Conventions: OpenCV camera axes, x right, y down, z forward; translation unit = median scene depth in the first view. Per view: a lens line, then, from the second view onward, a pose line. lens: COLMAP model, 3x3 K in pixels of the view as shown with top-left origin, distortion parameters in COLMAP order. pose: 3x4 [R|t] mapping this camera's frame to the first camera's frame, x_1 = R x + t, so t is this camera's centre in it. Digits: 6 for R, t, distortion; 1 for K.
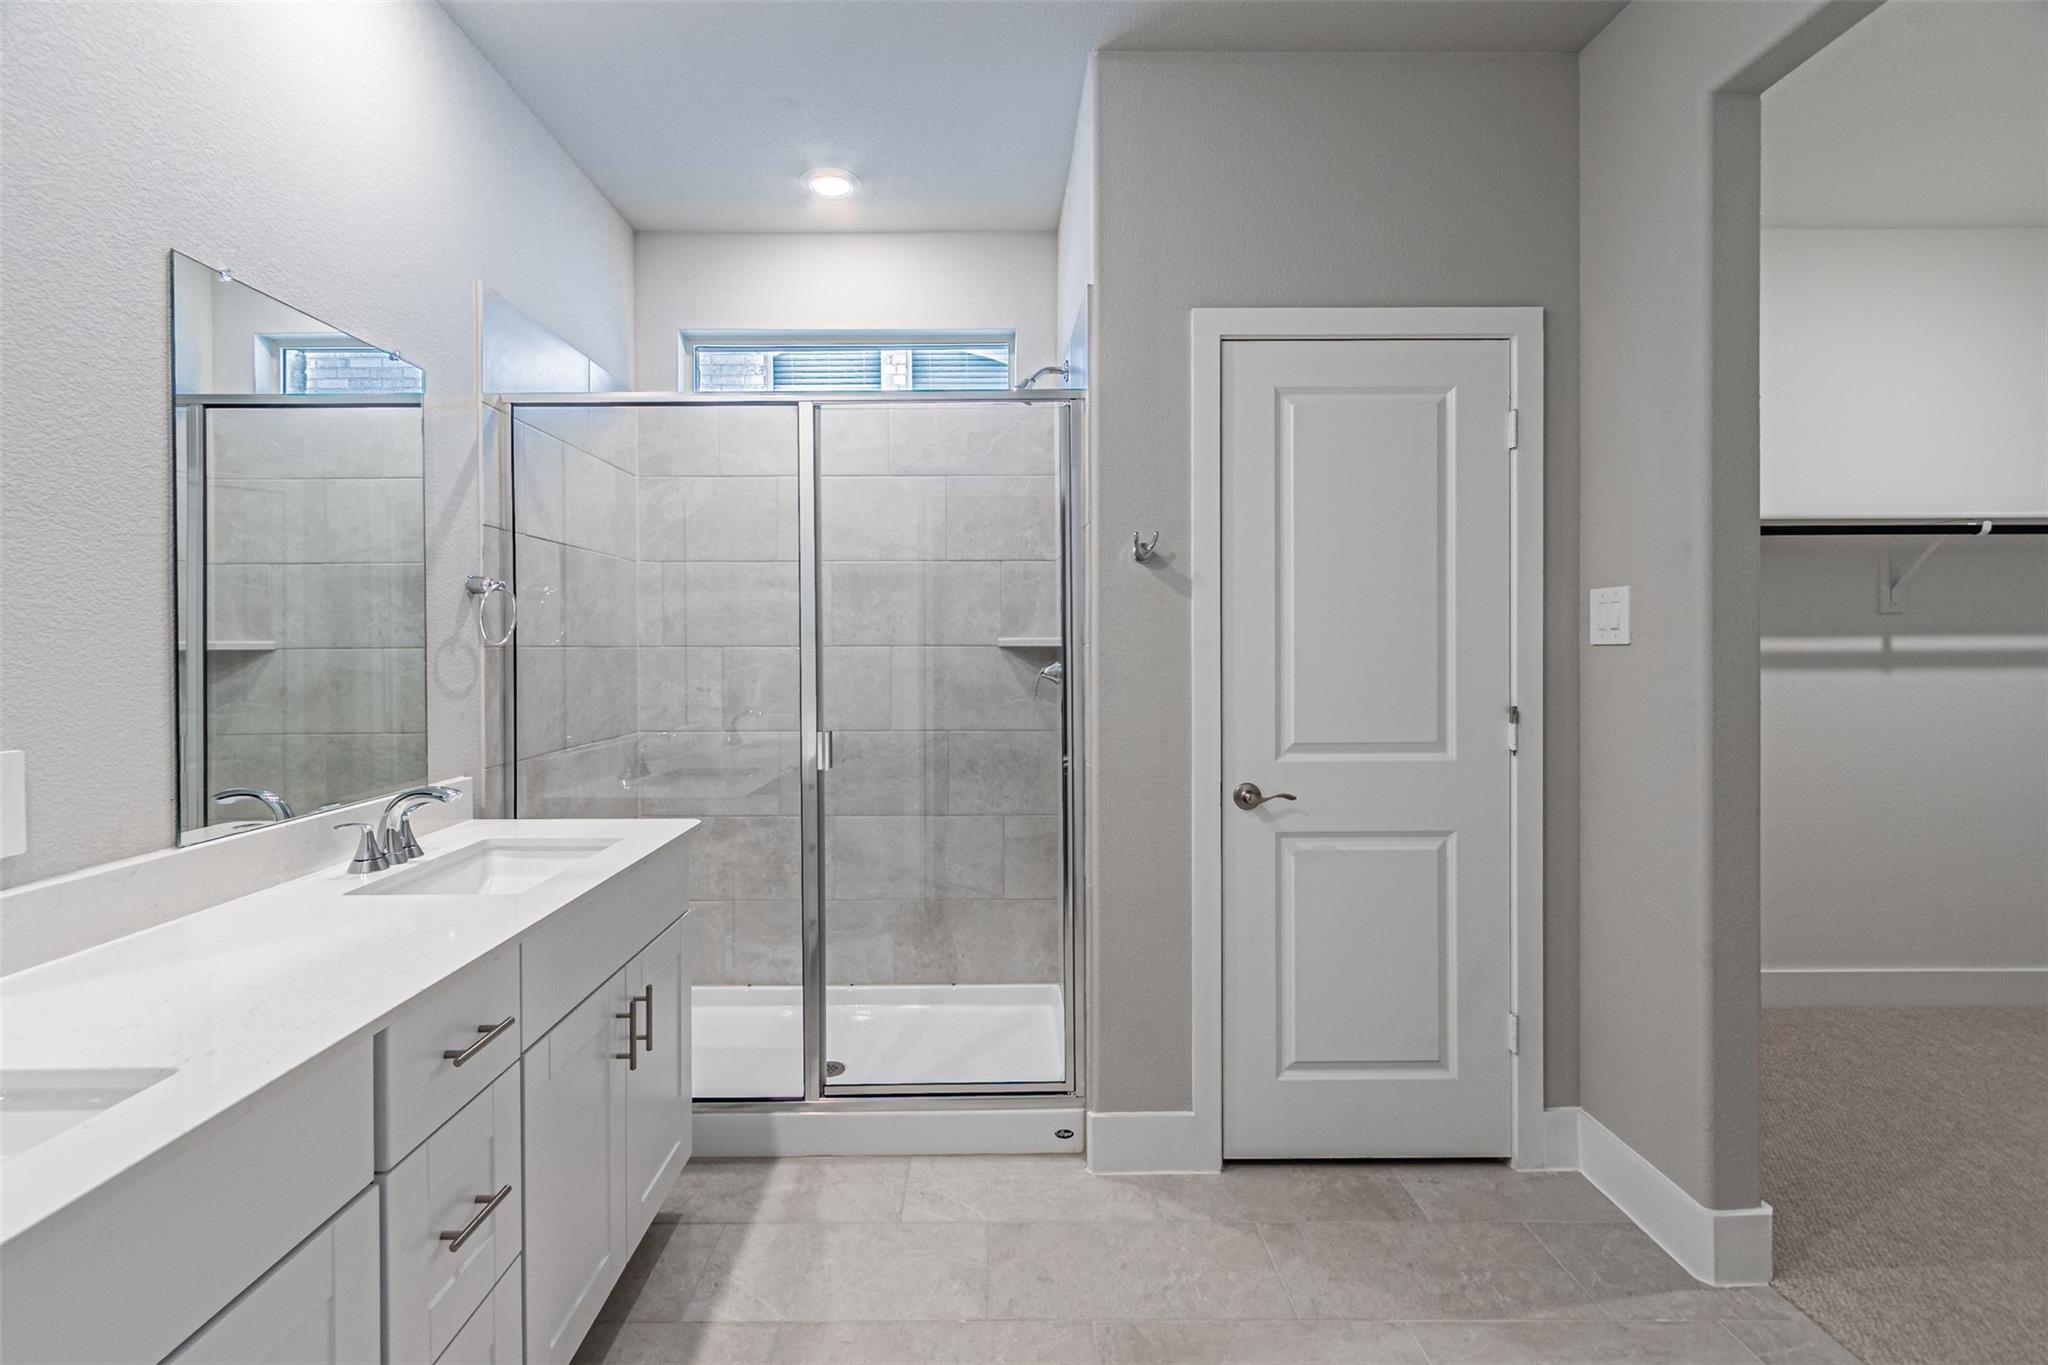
lens RADIAL K [[908.1, 0, 1012.6], [0, 908.1, 663.0], [0, 0, 1]] dist [0.001763, -0.000331]
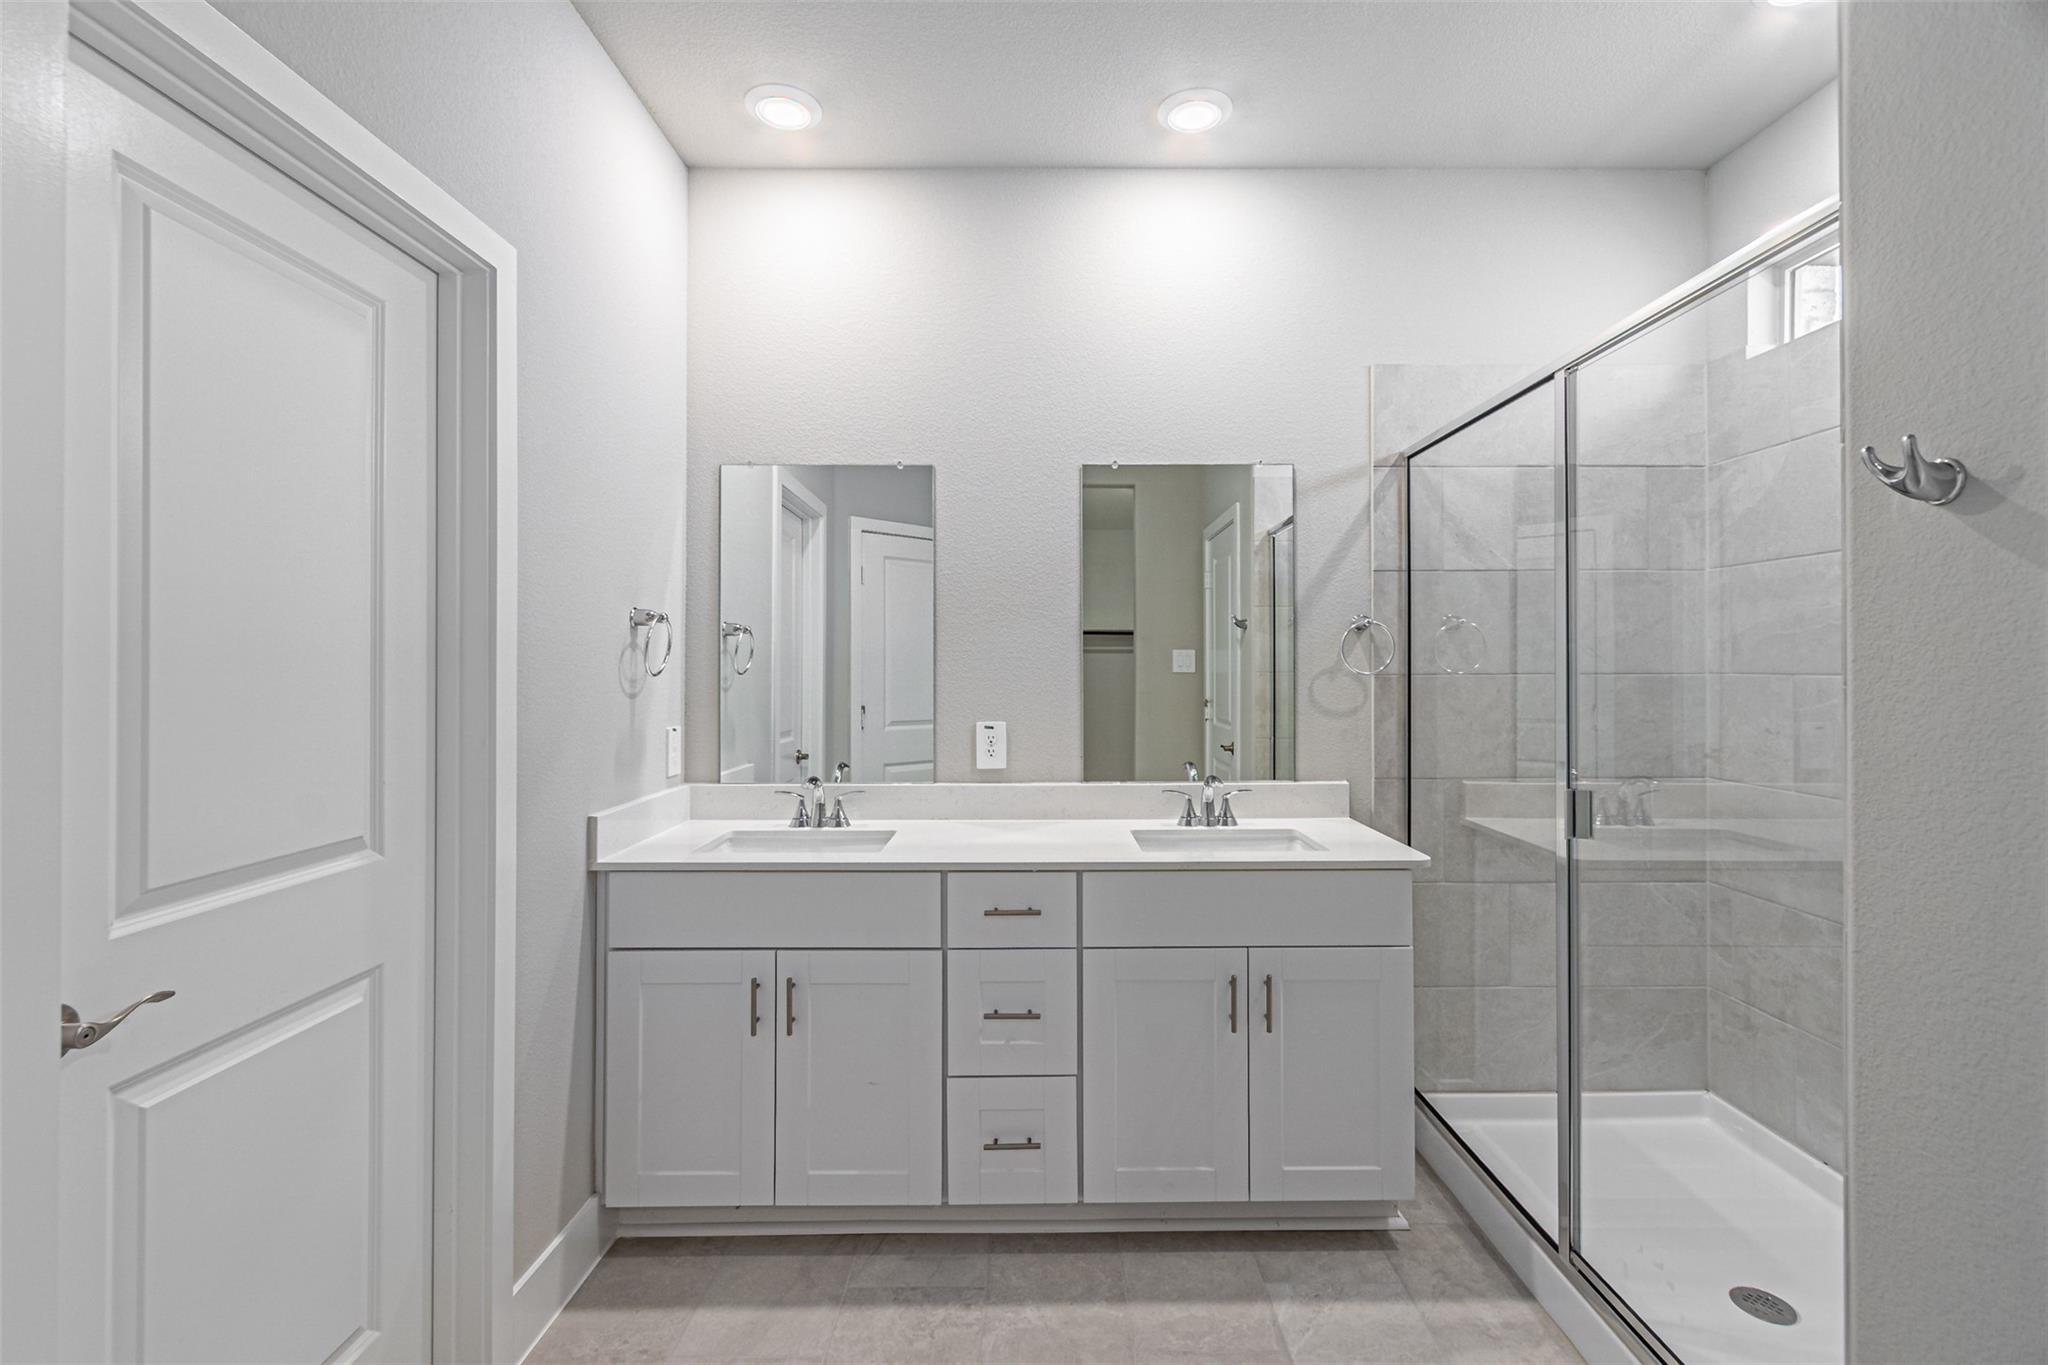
lens RADIAL K [[908.1, 0, 1012.6], [0, 908.1, 663.0], [0, 0, 1]] dist [0.001763, -0.000331]
pose [[-0.028125, 0.000949, -0.999604, 0.632281], [-0.012759, 0.999918, 0.001308, -0.029720], [0.999523, 0.012791, -0.028110, 0.592426]]
